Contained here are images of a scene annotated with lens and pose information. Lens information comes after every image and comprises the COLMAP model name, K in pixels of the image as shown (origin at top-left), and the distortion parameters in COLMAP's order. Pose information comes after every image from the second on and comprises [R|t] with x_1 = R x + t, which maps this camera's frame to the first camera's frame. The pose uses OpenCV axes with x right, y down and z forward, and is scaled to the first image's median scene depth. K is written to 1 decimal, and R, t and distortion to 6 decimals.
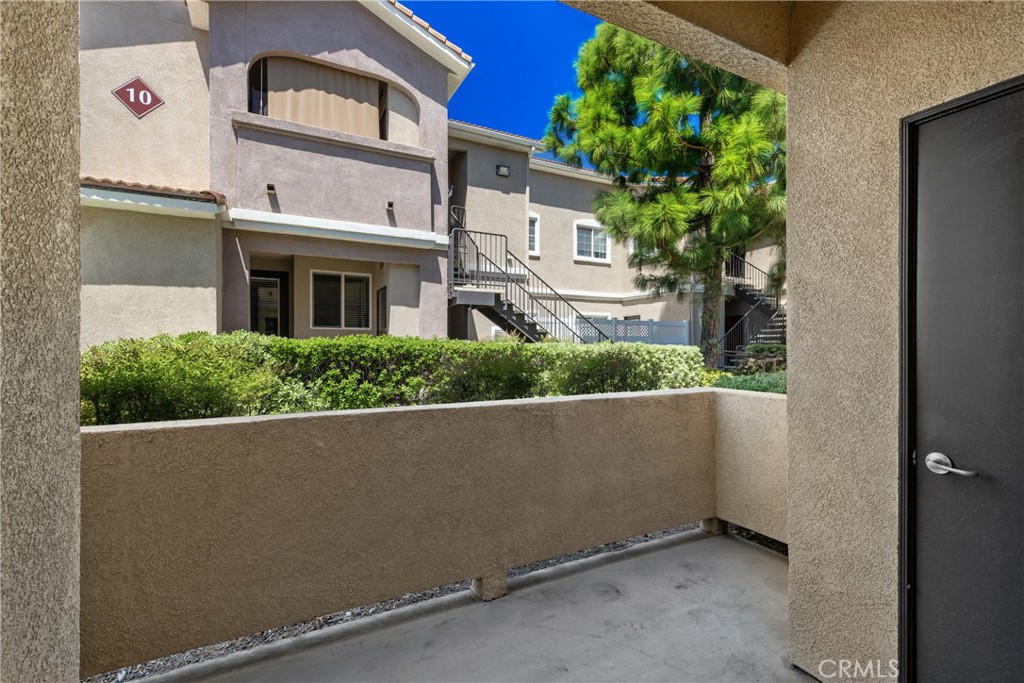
lens RADIAL K [[458.6, 0, 513.6], [0, 458.6, 346.1], [0, 0, 1]] dist [0.019458, -0.002784]
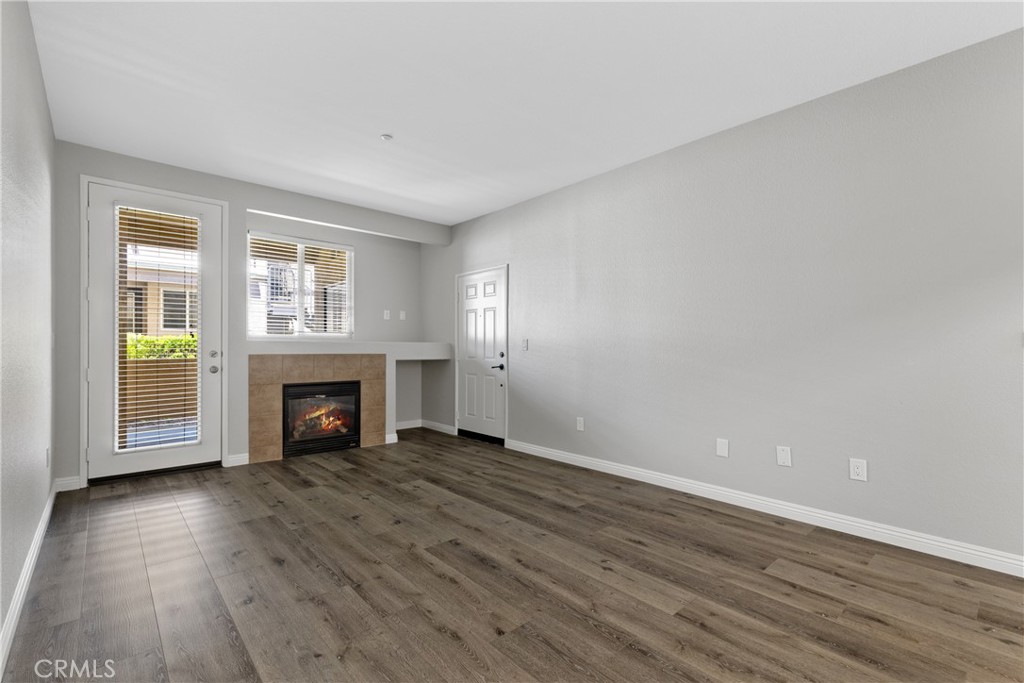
lens RADIAL K [[458.6, 0, 511.7], [0, 458.6, 345.5], [0, 0, 1]] dist [0.019458, -0.002784]
pose [[0.970504, 0.000758, 0.241083, 0.295161], [-0.000652, 1.000000, -0.000518, 0.012579], [-0.241083, 0.000346, 0.970504, -0.723824]]
